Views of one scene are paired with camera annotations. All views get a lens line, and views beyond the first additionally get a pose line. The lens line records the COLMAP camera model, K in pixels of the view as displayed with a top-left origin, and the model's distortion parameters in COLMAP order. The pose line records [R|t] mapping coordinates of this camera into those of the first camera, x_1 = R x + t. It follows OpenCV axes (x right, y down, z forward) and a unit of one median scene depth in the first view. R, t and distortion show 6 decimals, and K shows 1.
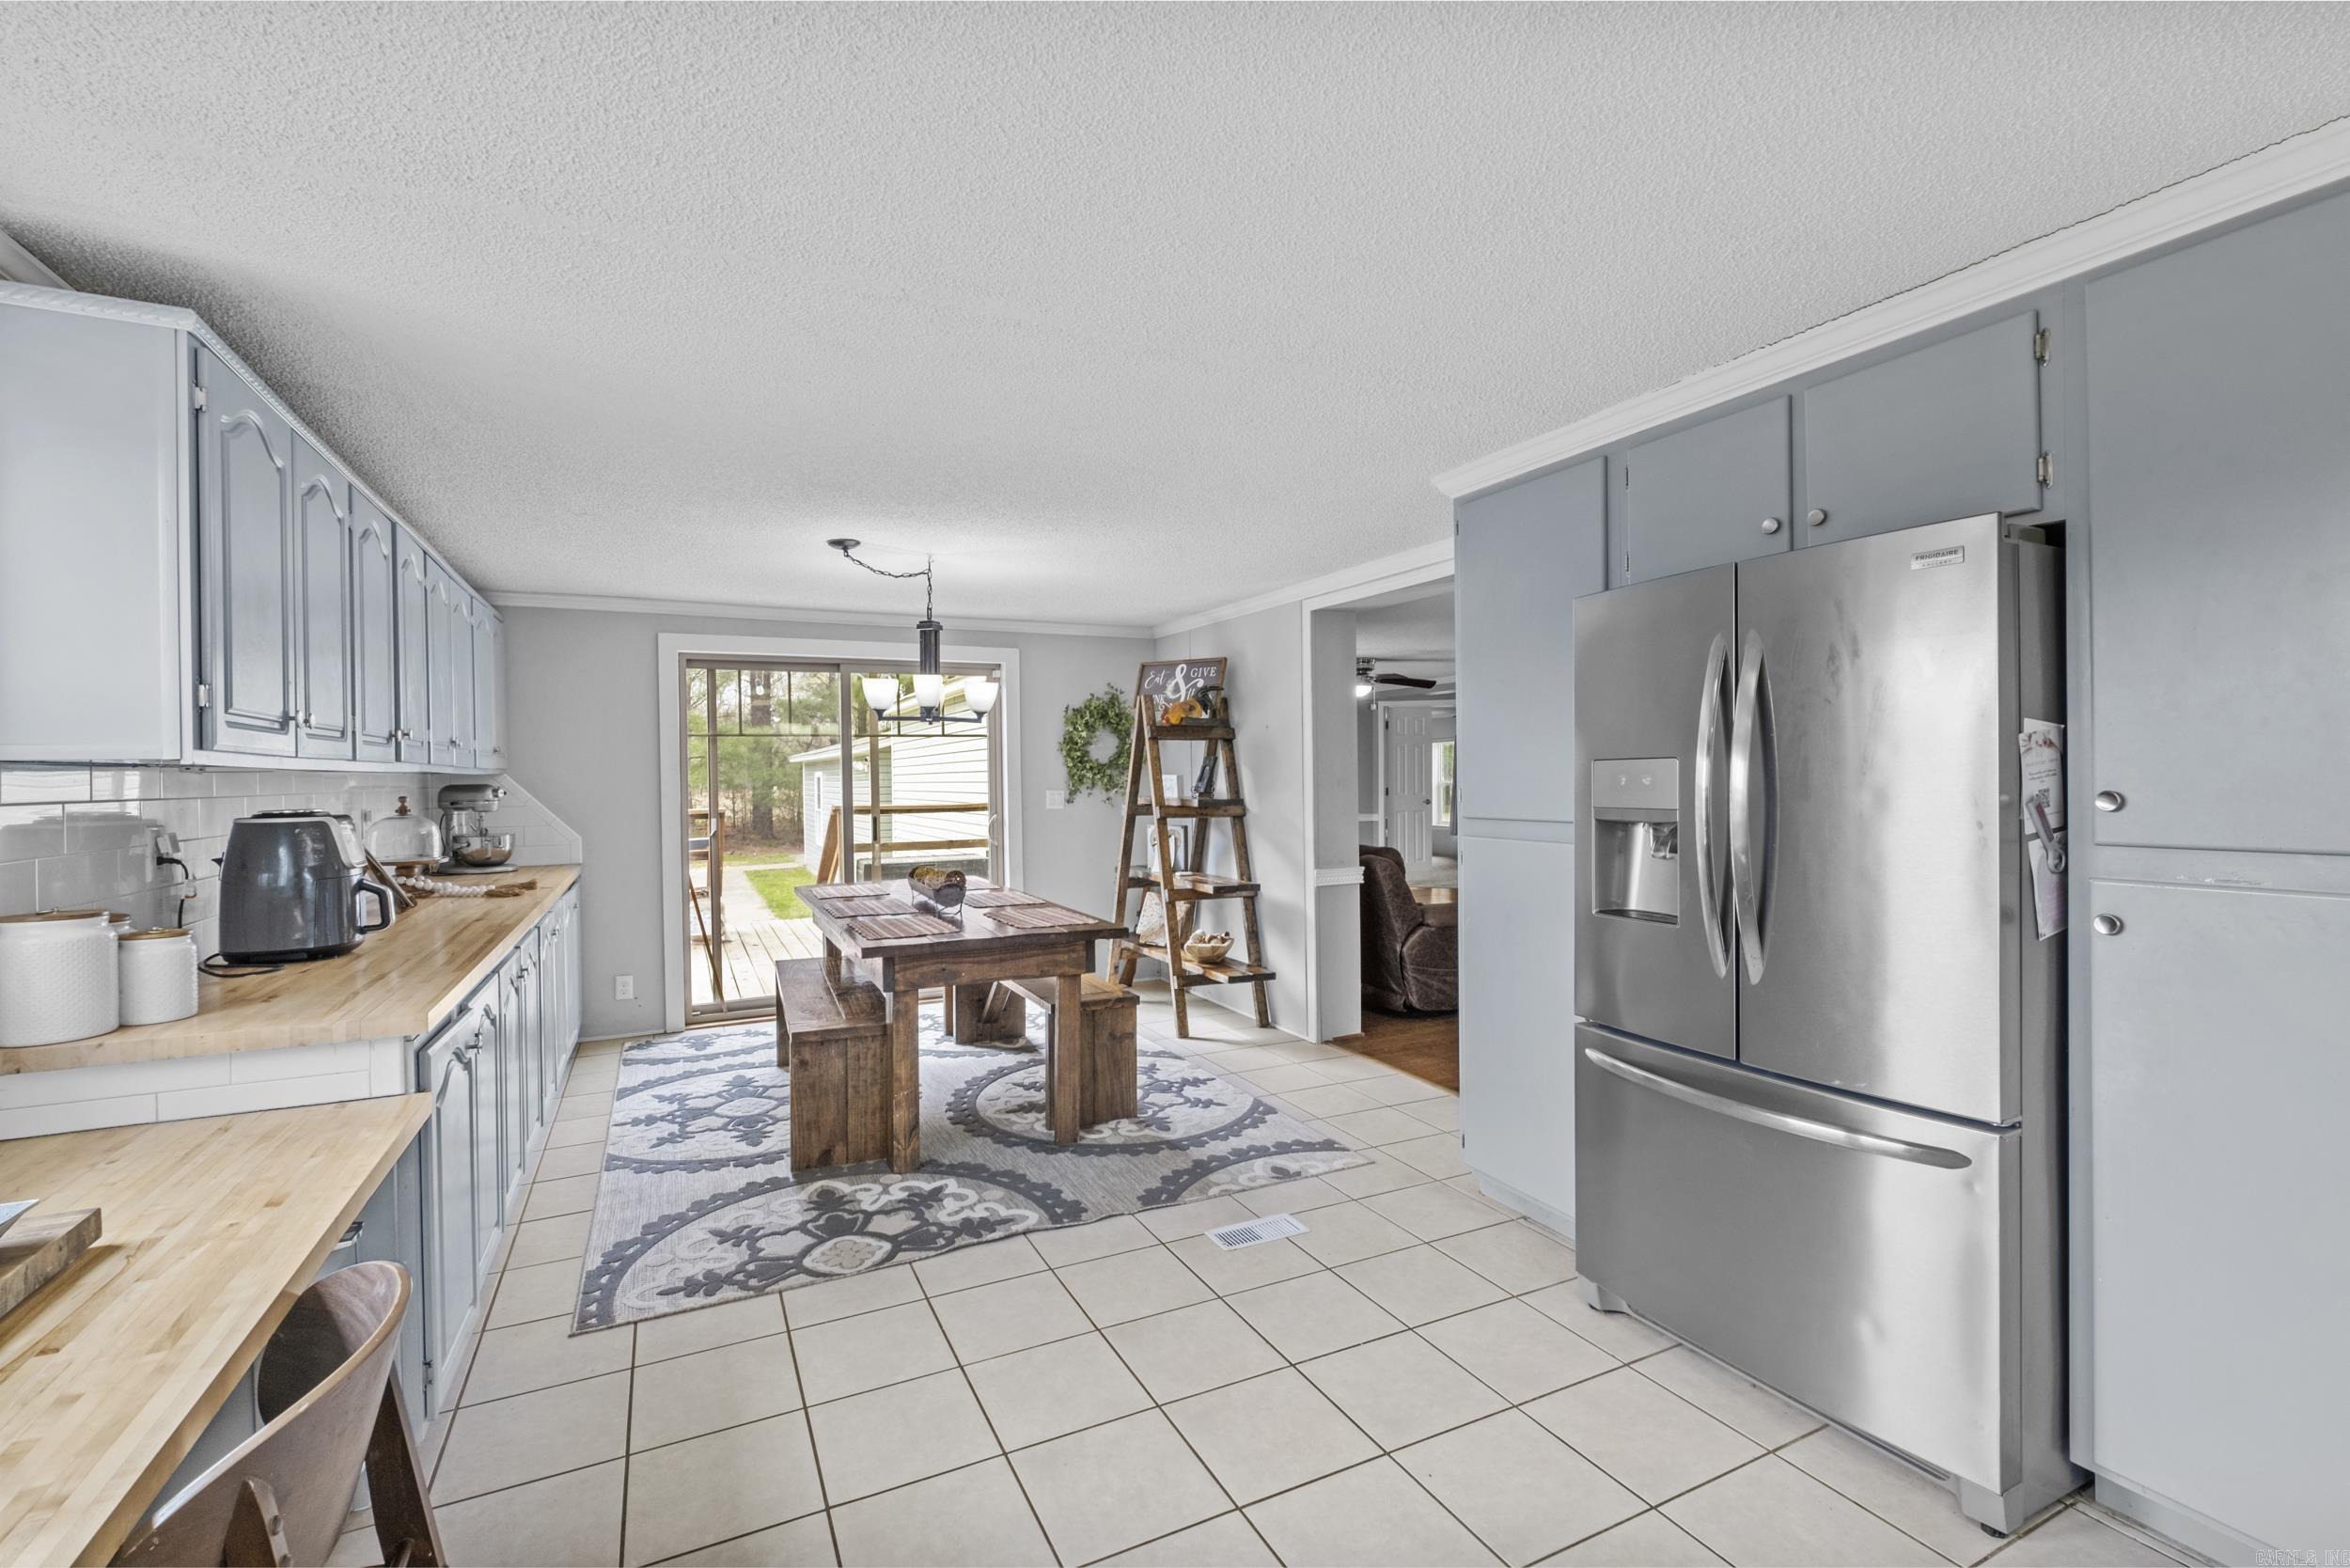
lens RADIAL K [[1020.8, 0, 1165.5], [0, 1020.8, 779.3], [0, 0, 1]] dist [-0.007210, -0.001047]
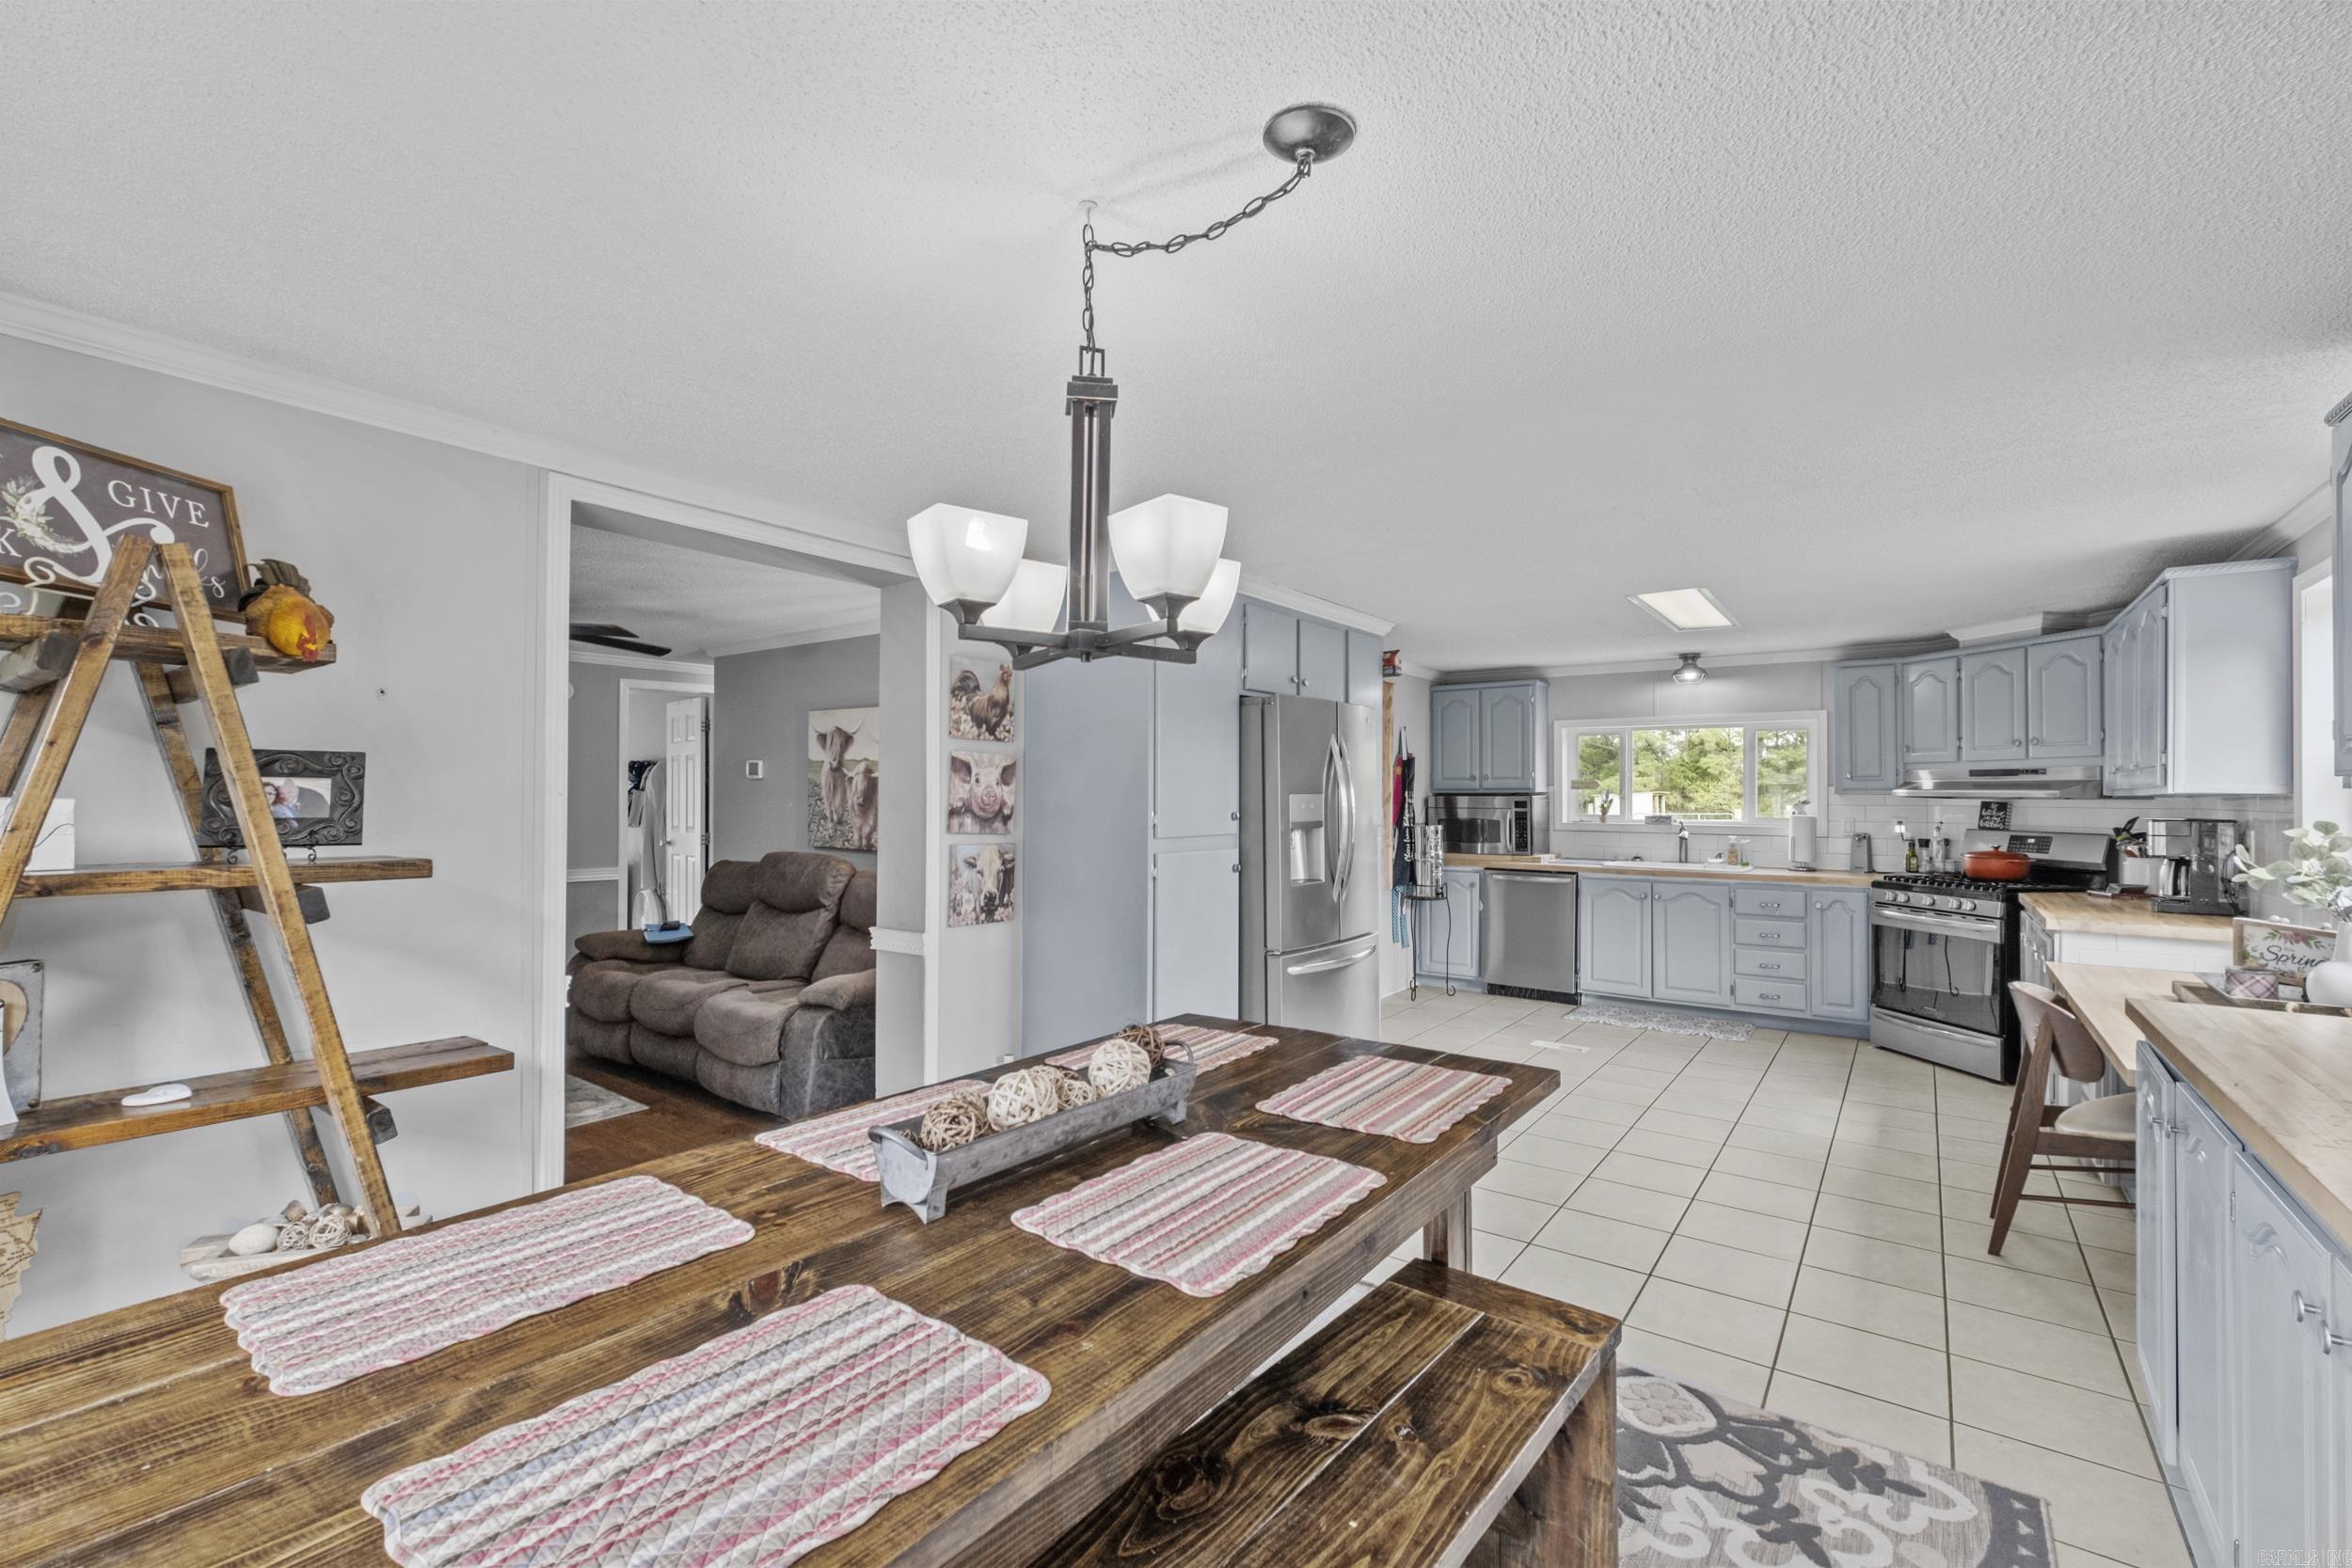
lens RADIAL K [[1021.5, 0, 1169.0], [0, 1021.5, 782.7], [0, 0, 1]] dist [-0.007210, -0.001047]
pose [[-0.463778, 0.015453, 0.885817, -0.841906], [0.006908, 0.999881, -0.013826, -0.005369], [-0.885925, -0.000293, -0.463829, 1.700436]]
